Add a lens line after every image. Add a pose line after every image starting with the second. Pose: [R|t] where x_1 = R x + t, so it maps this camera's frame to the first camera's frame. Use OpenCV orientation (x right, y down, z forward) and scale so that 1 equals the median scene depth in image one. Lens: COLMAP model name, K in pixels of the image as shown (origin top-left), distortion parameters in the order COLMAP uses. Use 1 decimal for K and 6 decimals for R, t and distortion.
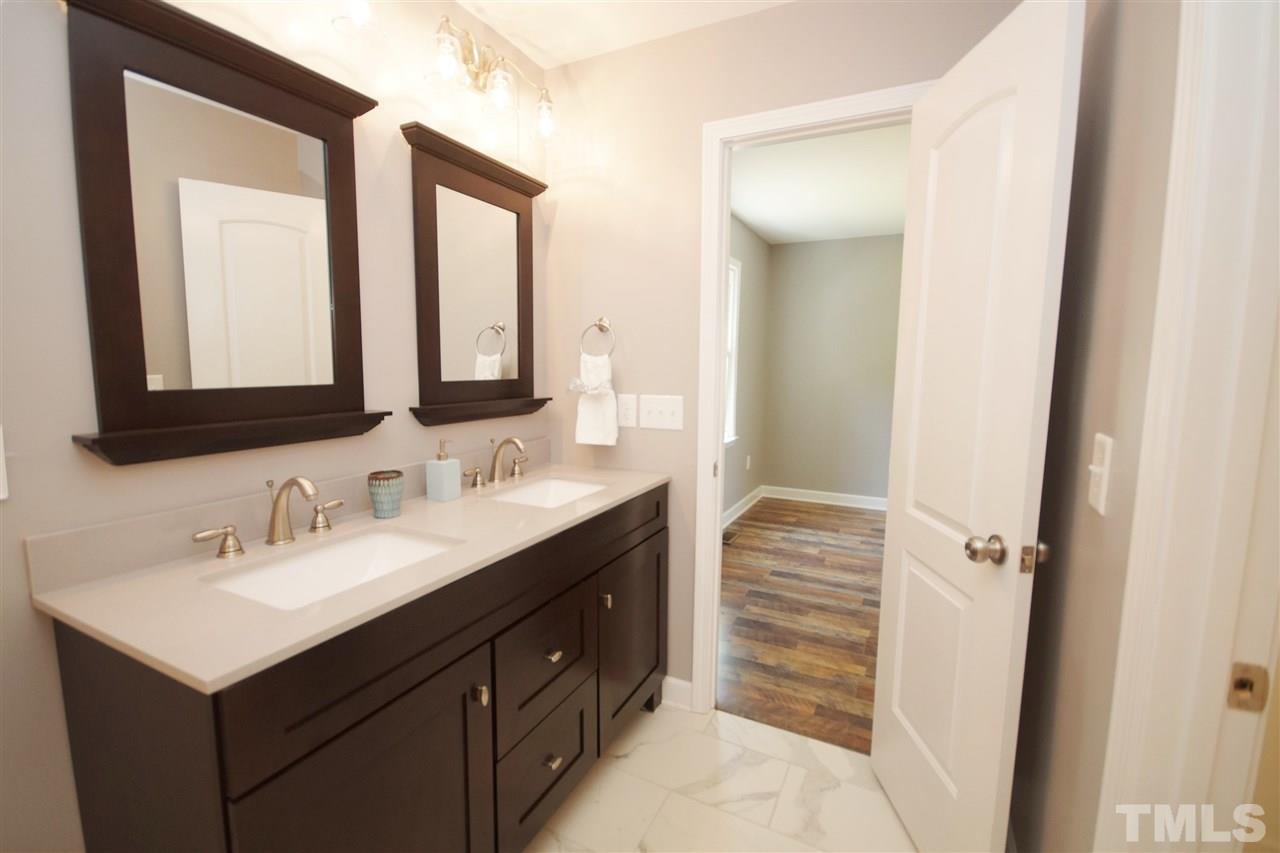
lens RADIAL K [[562.2, 0, 636.8], [0, 562.2, 404.6], [0, 0, 1]] dist [0.001739, -0.006923]
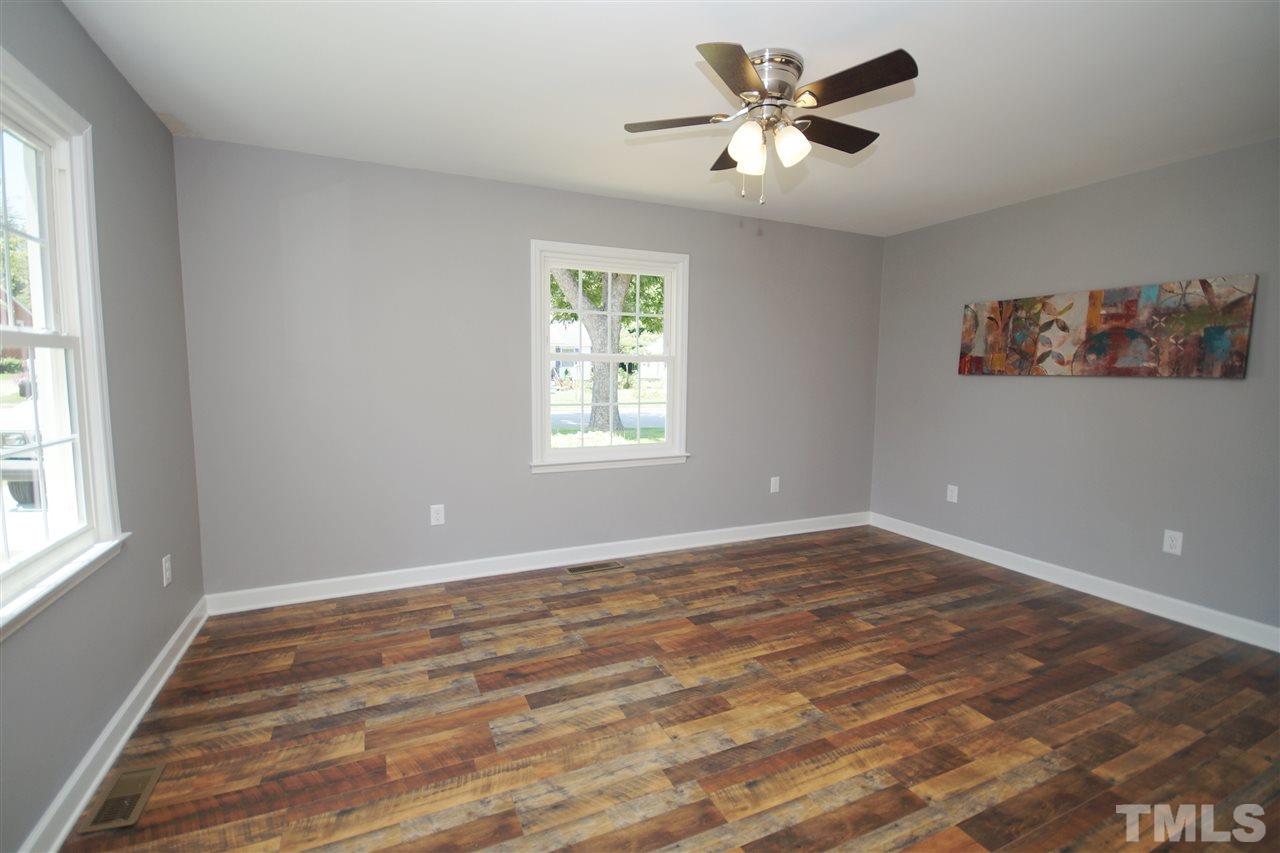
lens RADIAL K [[565.3, 0, 632.2], [0, 565.3, 426.8], [0, 0, 1]] dist [0.002524, -0.007610]
pose [[0.625460, -0.084279, 0.775691, 0.100254], [0.056895, 0.996429, 0.062386, -0.030943], [-0.778179, 0.005113, 0.628021, 0.465294]]
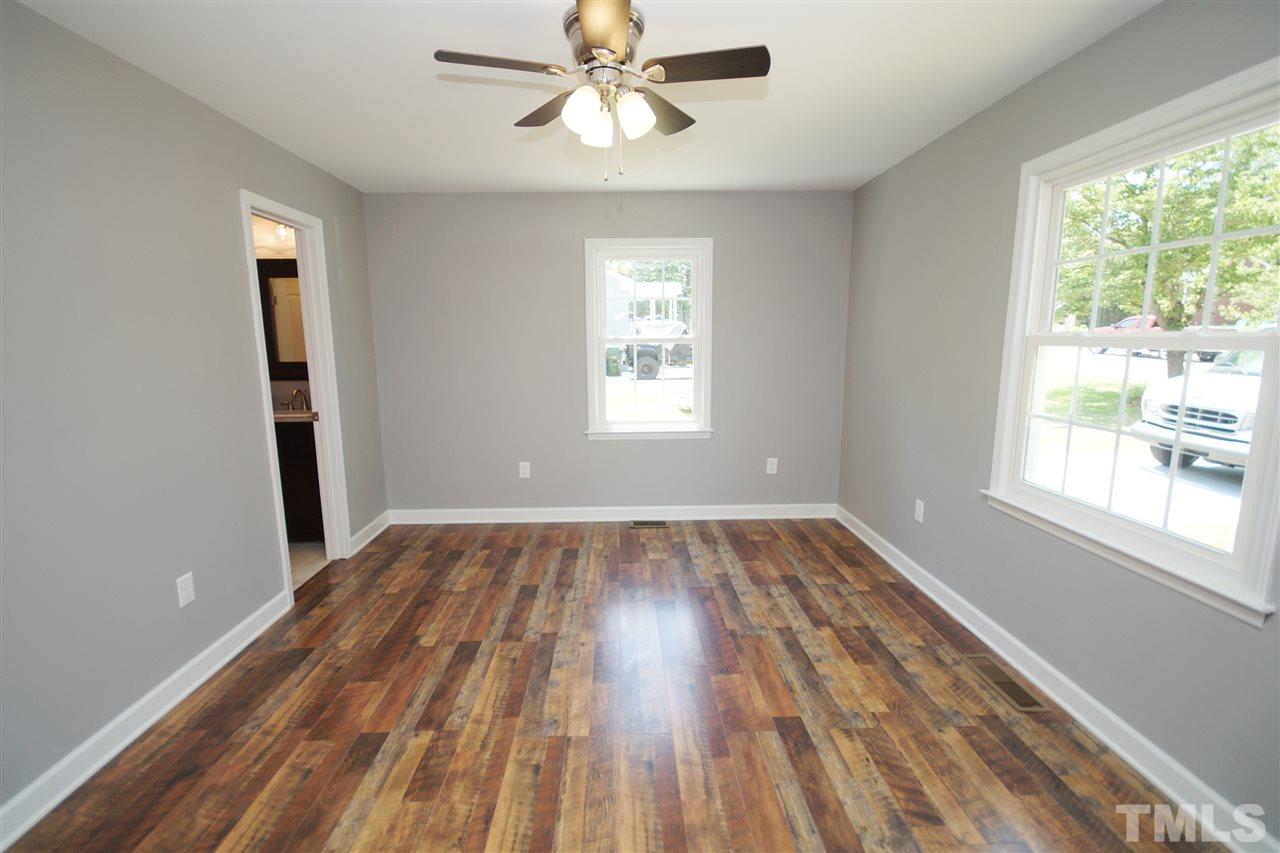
lens RADIAL K [[565.3, 0, 632.2], [0, 565.3, 426.8], [0, 0, 1]] dist [0.002524, -0.007610]
pose [[0.471608, 0.123763, -0.873080, 1.001470], [-0.049144, 0.992252, 0.114111, -0.050736], [0.880438, -0.010909, 0.474036, 0.492240]]
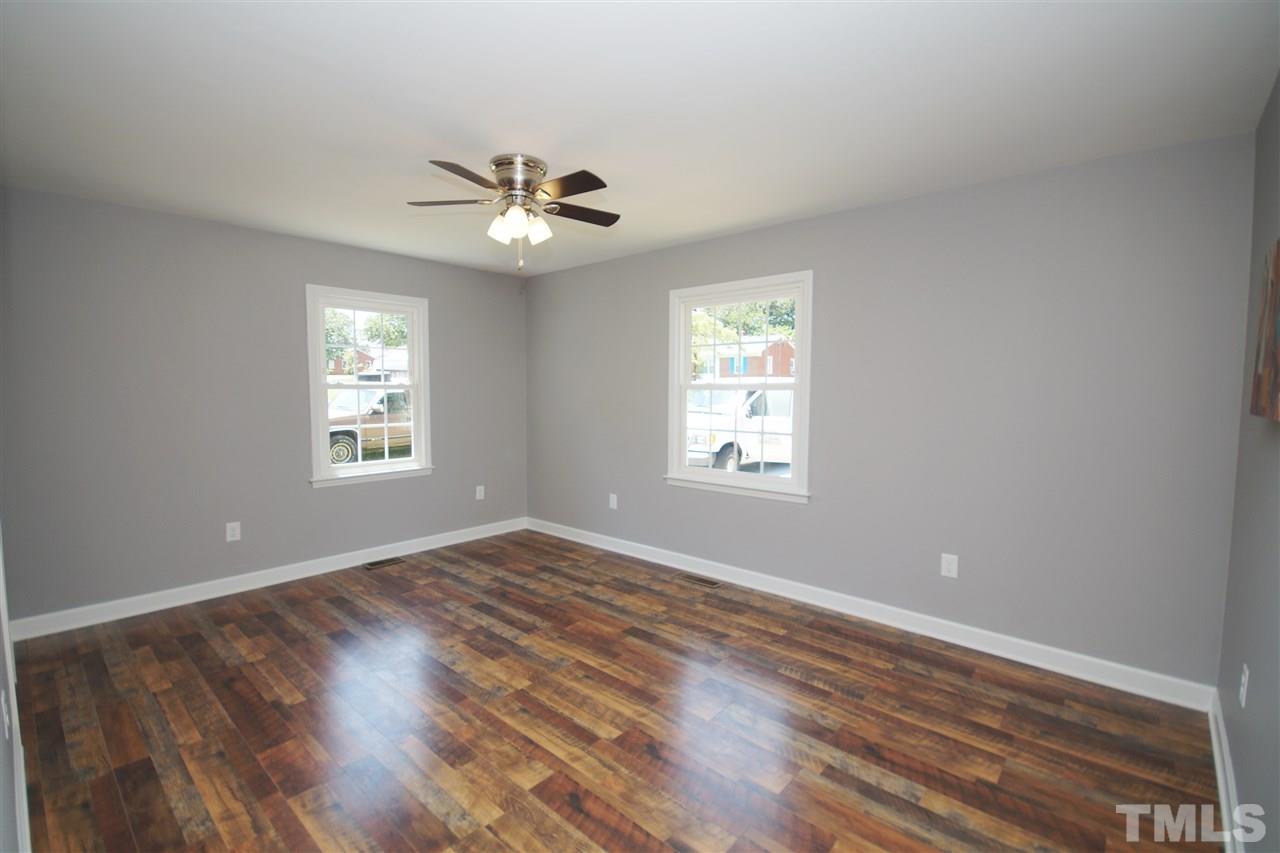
lens RADIAL K [[565.3, 0, 632.2], [0, 565.3, 426.8], [0, 0, 1]] dist [0.002524, -0.007610]
pose [[0.966471, 0.008809, -0.256623, 0.861619], [-0.010777, 0.999922, -0.006260, -0.013722], [0.256548, 0.008816, 0.966491, 0.108866]]
